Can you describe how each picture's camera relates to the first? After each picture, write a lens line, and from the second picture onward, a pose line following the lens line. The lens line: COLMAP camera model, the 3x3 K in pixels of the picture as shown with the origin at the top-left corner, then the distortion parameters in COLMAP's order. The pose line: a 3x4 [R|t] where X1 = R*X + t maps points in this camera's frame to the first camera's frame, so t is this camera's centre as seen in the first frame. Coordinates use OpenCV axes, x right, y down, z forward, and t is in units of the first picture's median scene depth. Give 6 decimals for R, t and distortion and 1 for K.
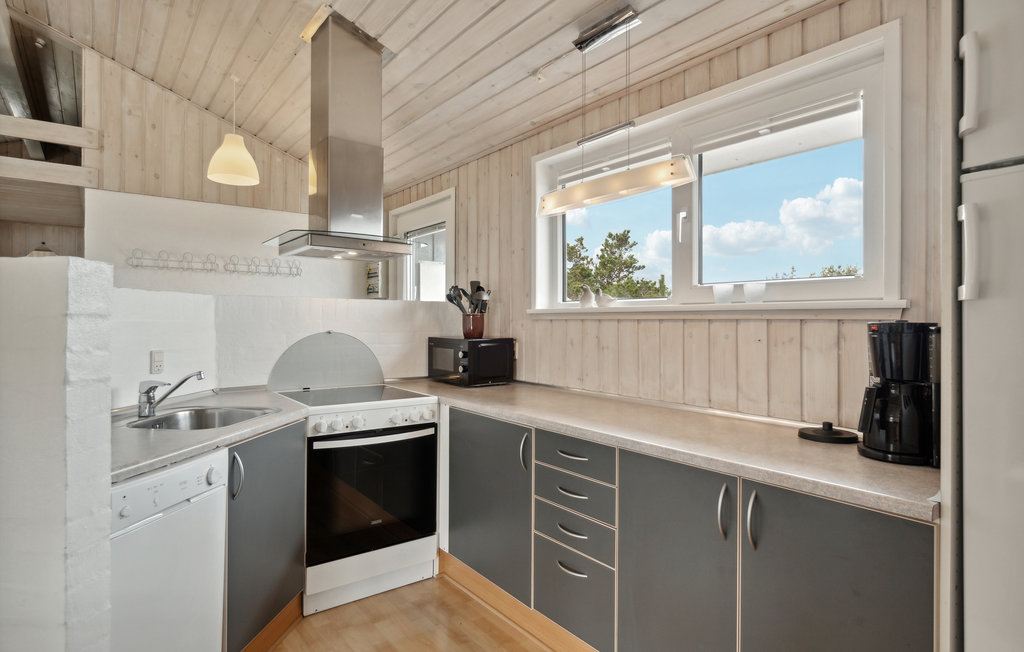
lens RADIAL K [[557.9, 0, 505.1], [0, 557.9, 319.6], [0, 0, 1]] dist [-0.001089, -0.001236]
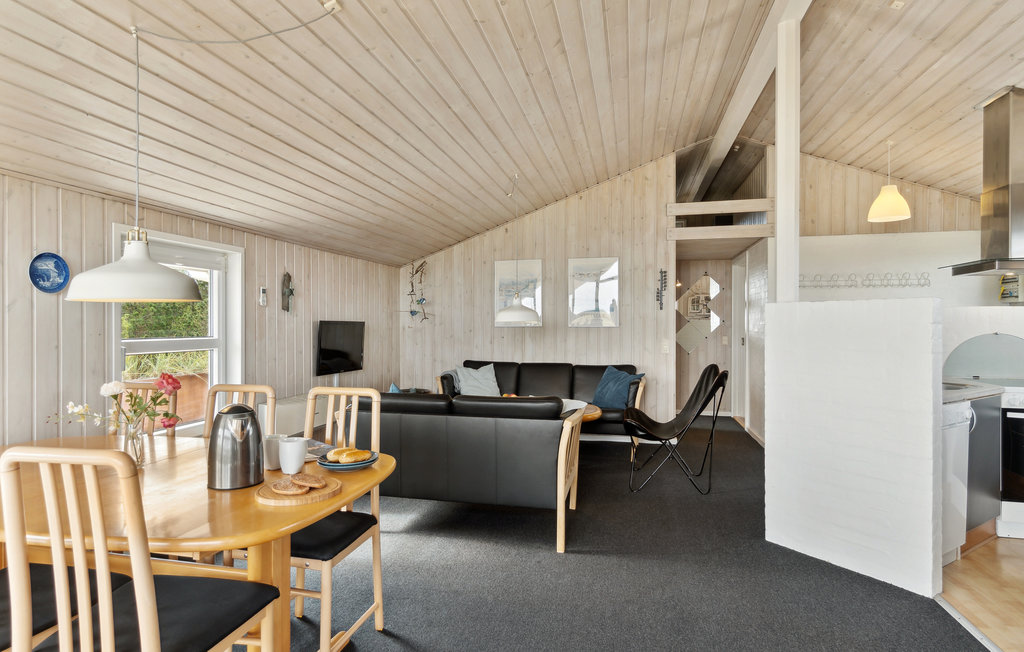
lens RADIAL K [[557.9, 0, 505.1], [0, 557.9, 319.6], [0, 0, 1]] dist [-0.001089, -0.001236]
pose [[0.641787, -0.012370, -0.766783, -0.057647], [0.004510, 0.999913, -0.012356, 0.003457], [0.766870, 0.004472, 0.641787, -0.548731]]
